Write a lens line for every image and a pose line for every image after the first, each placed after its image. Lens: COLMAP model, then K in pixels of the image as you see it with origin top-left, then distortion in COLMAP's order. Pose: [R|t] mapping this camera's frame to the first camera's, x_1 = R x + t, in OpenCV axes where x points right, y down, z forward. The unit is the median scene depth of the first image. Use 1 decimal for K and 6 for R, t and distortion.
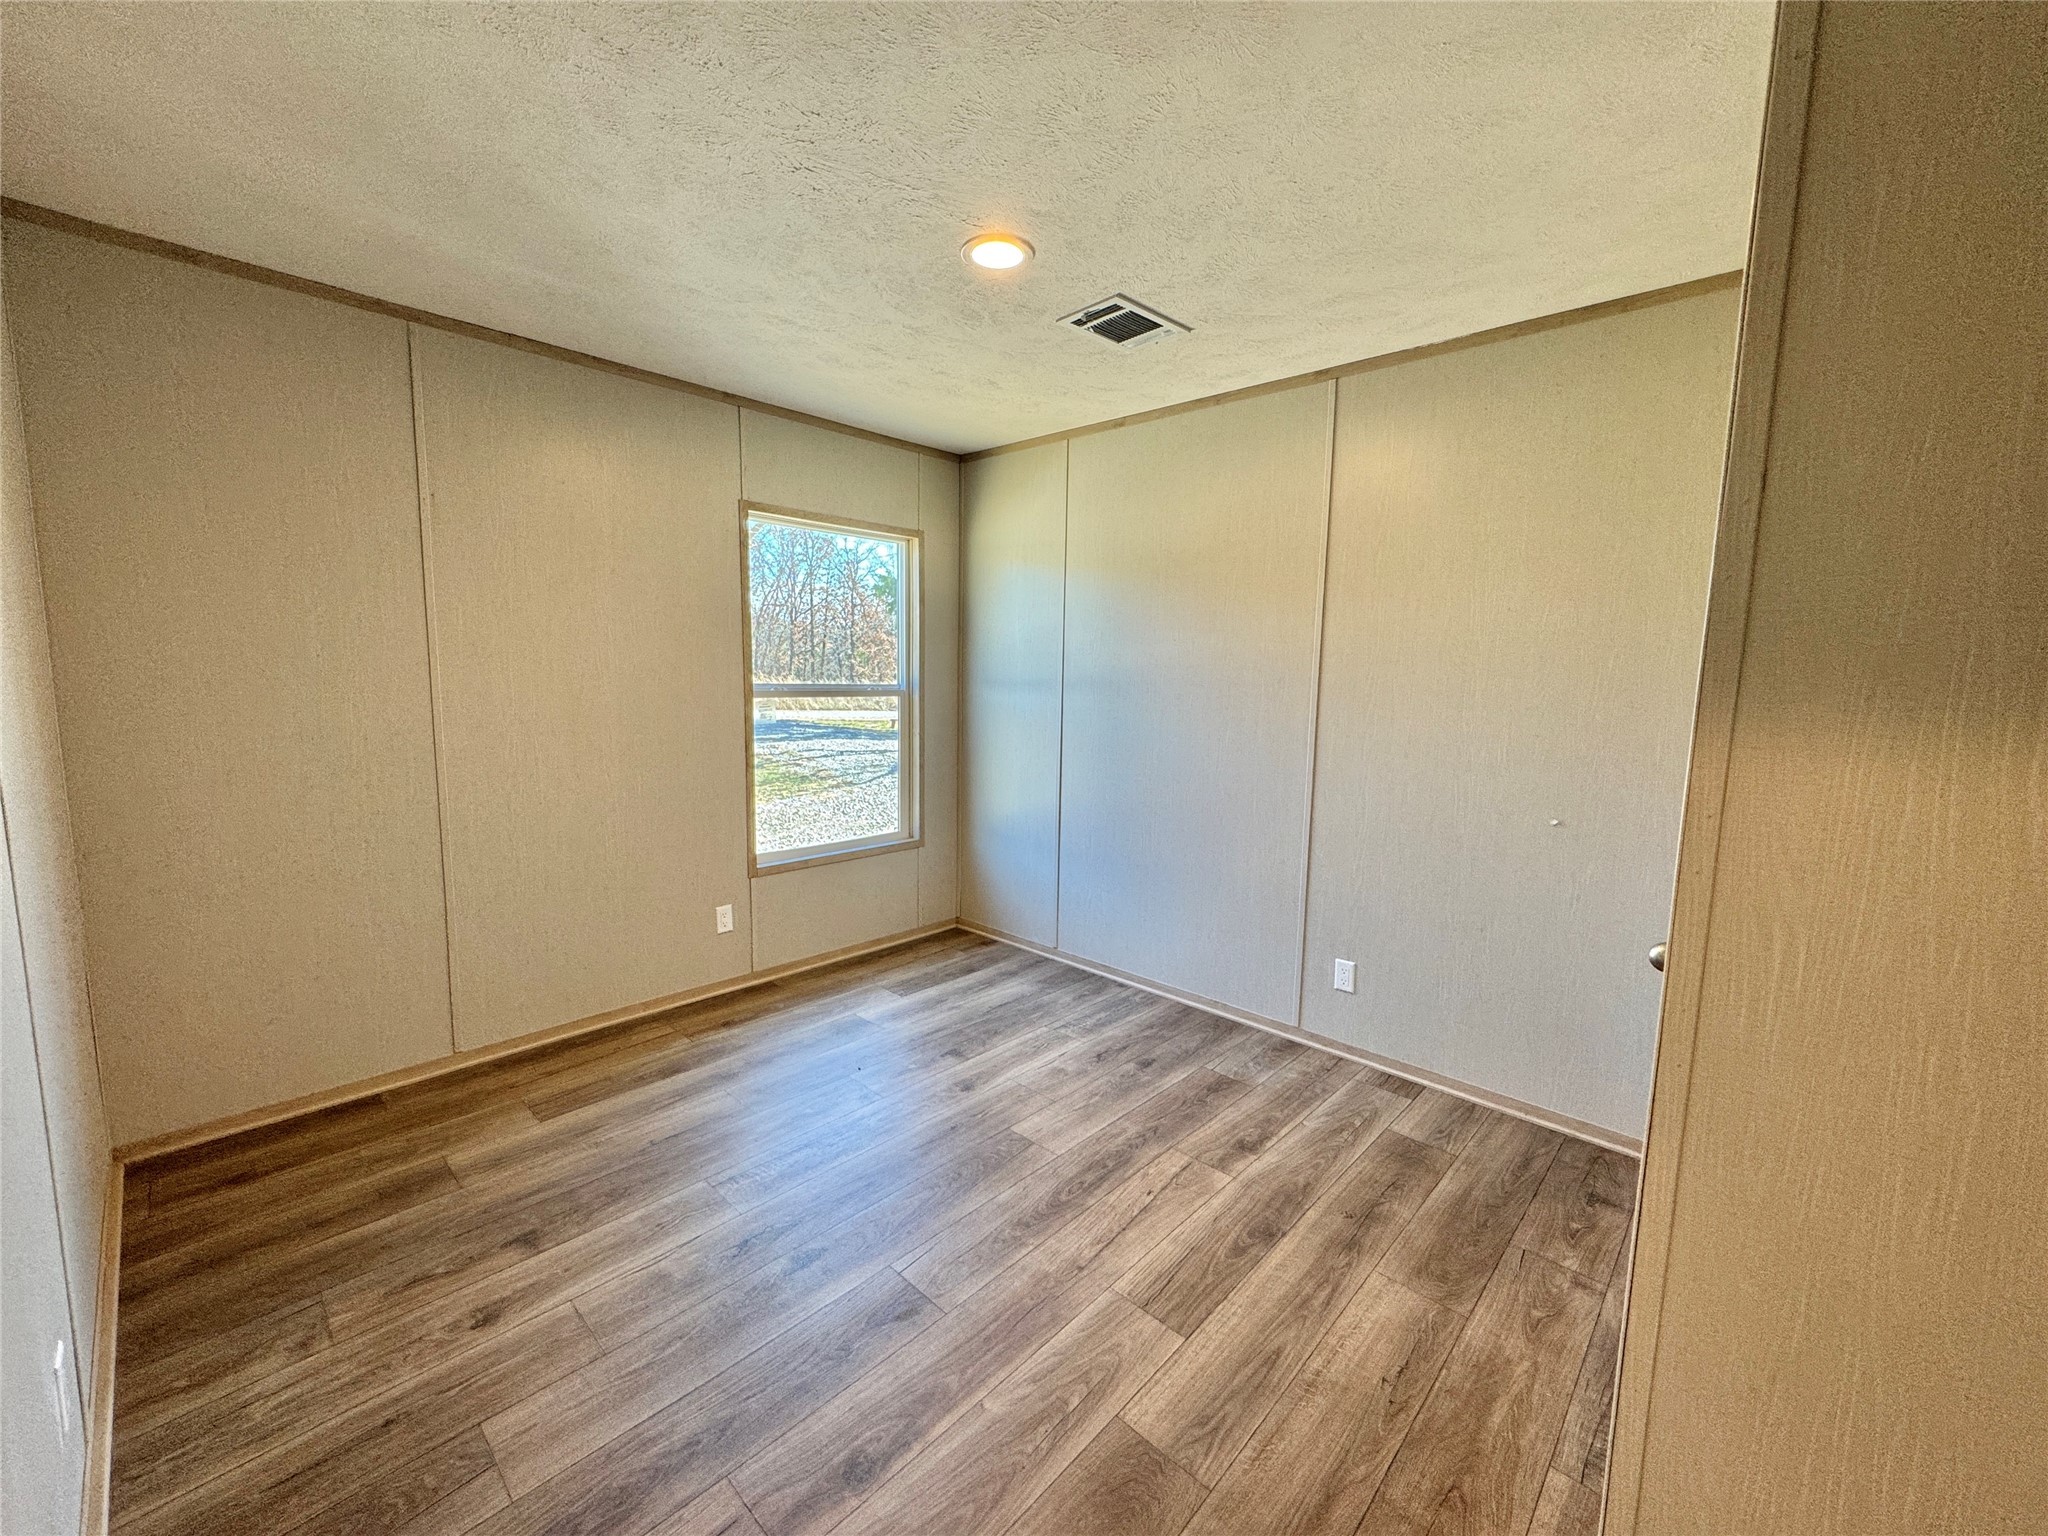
lens RADIAL K [[817.4, 0, 1024.0], [0, 817.4, 768.0], [0, 0, 1]] dist [-0.000825, 0.000025]
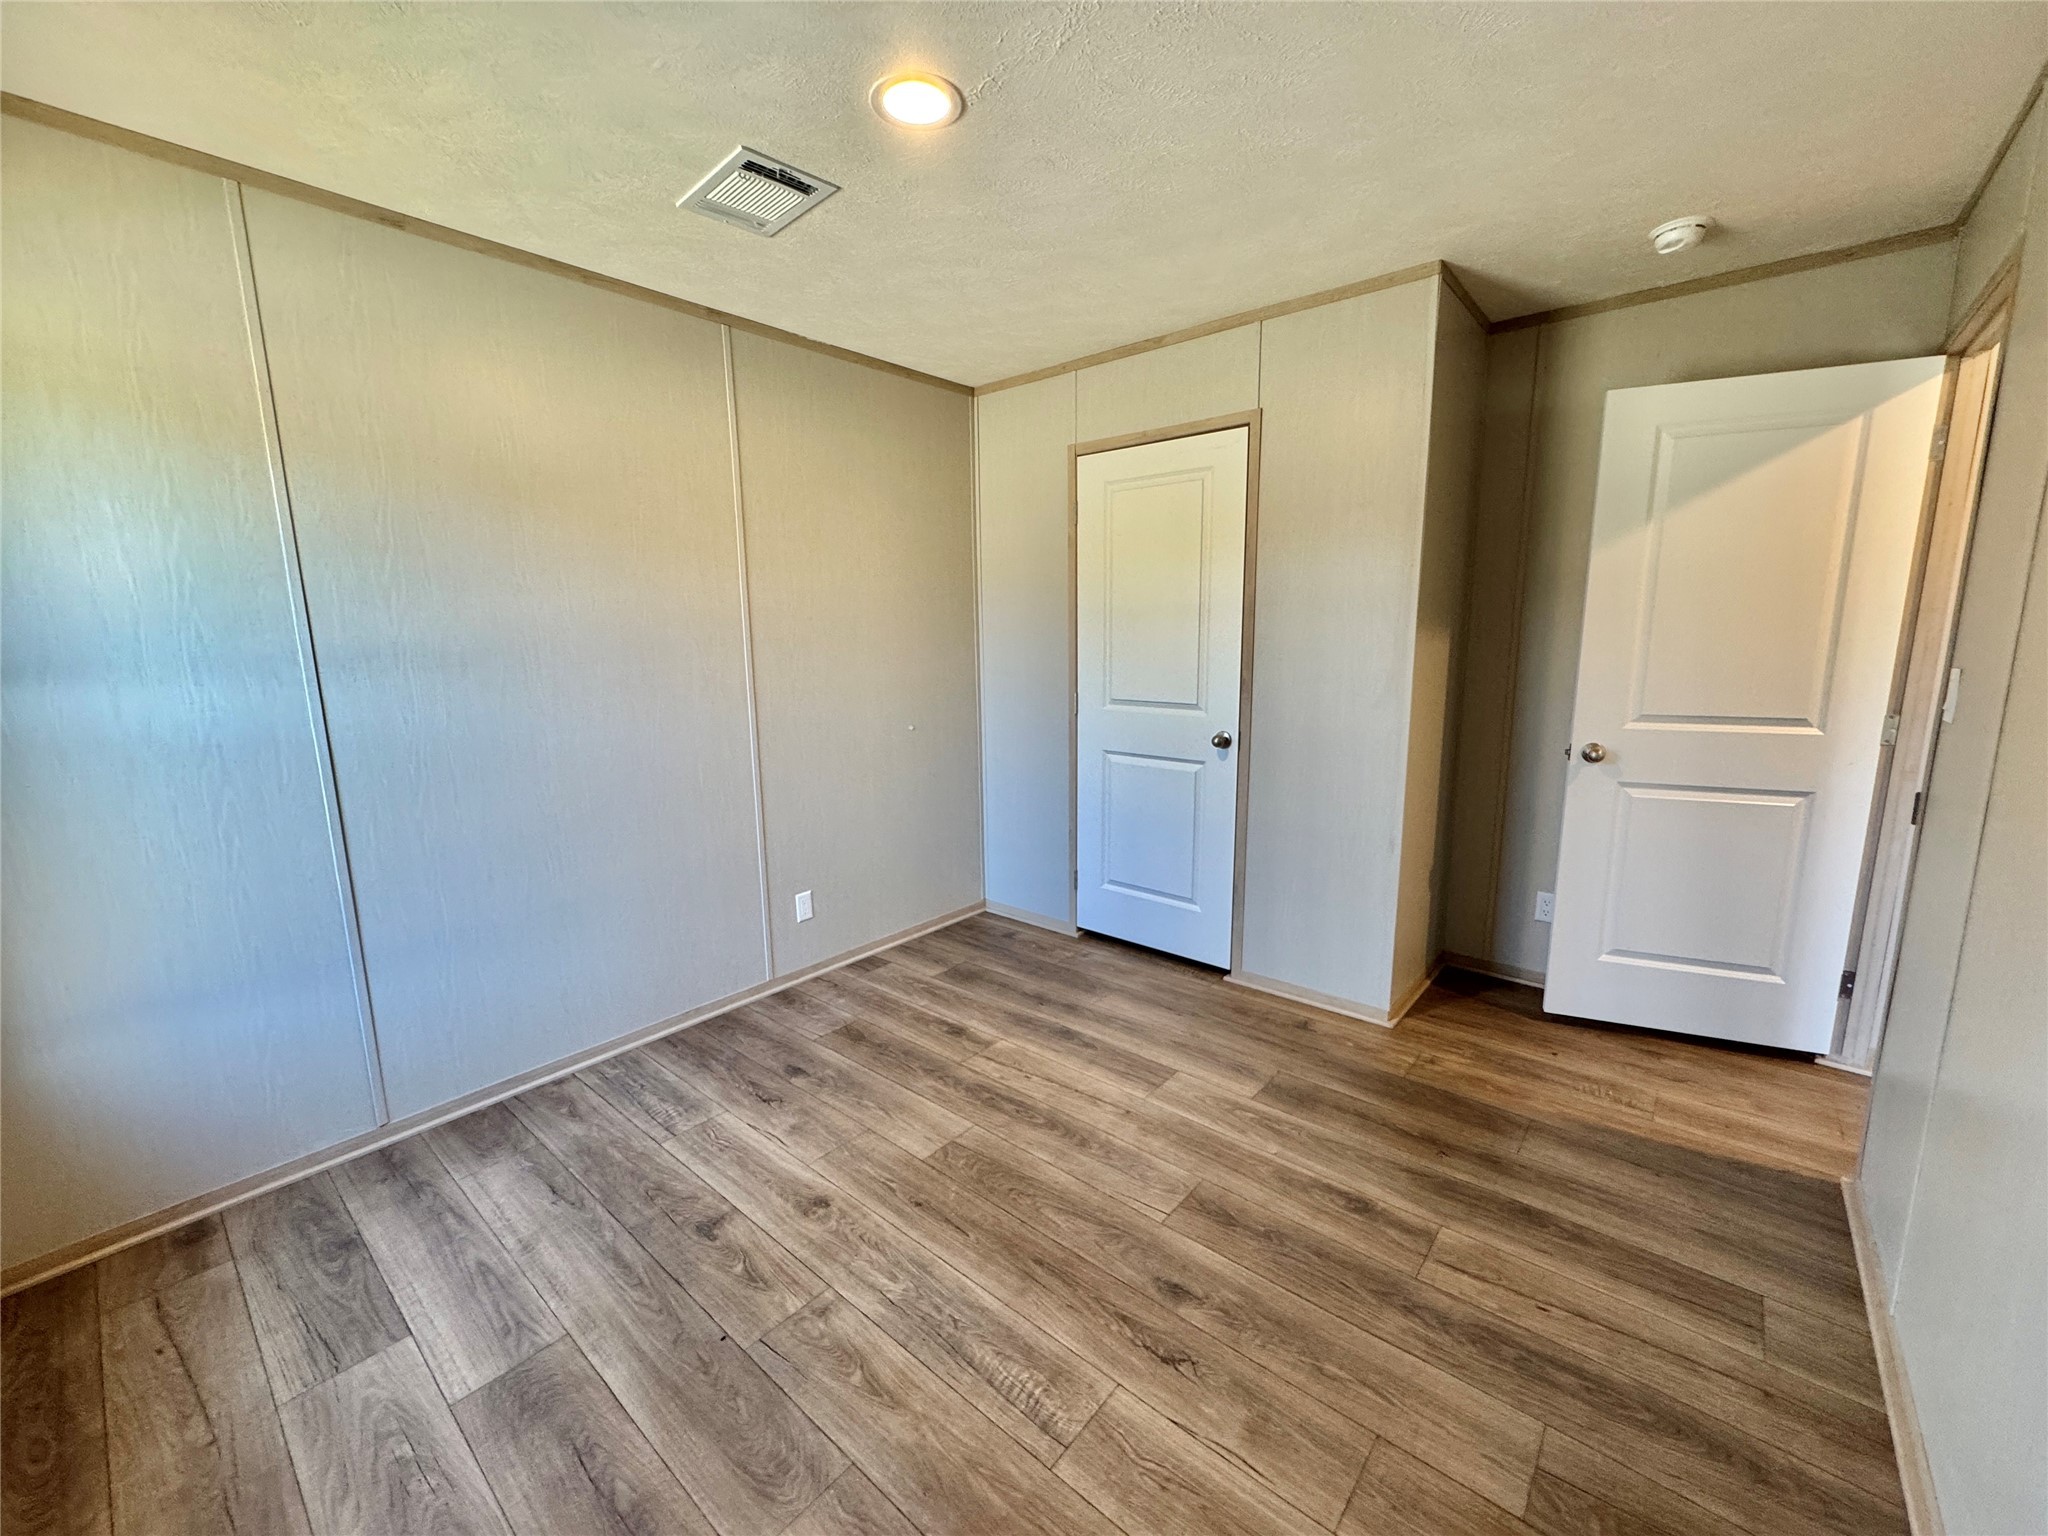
lens RADIAL K [[817.4, 0, 1024.0], [0, 817.4, 768.0], [0, 0, 1]] dist [-0.000825, 0.000025]
pose [[-0.052134, -0.186281, 0.981112, -0.737842], [0.133719, 0.972299, 0.191713, -0.107872], [-0.989647, 0.141188, -0.025781, 0.791382]]
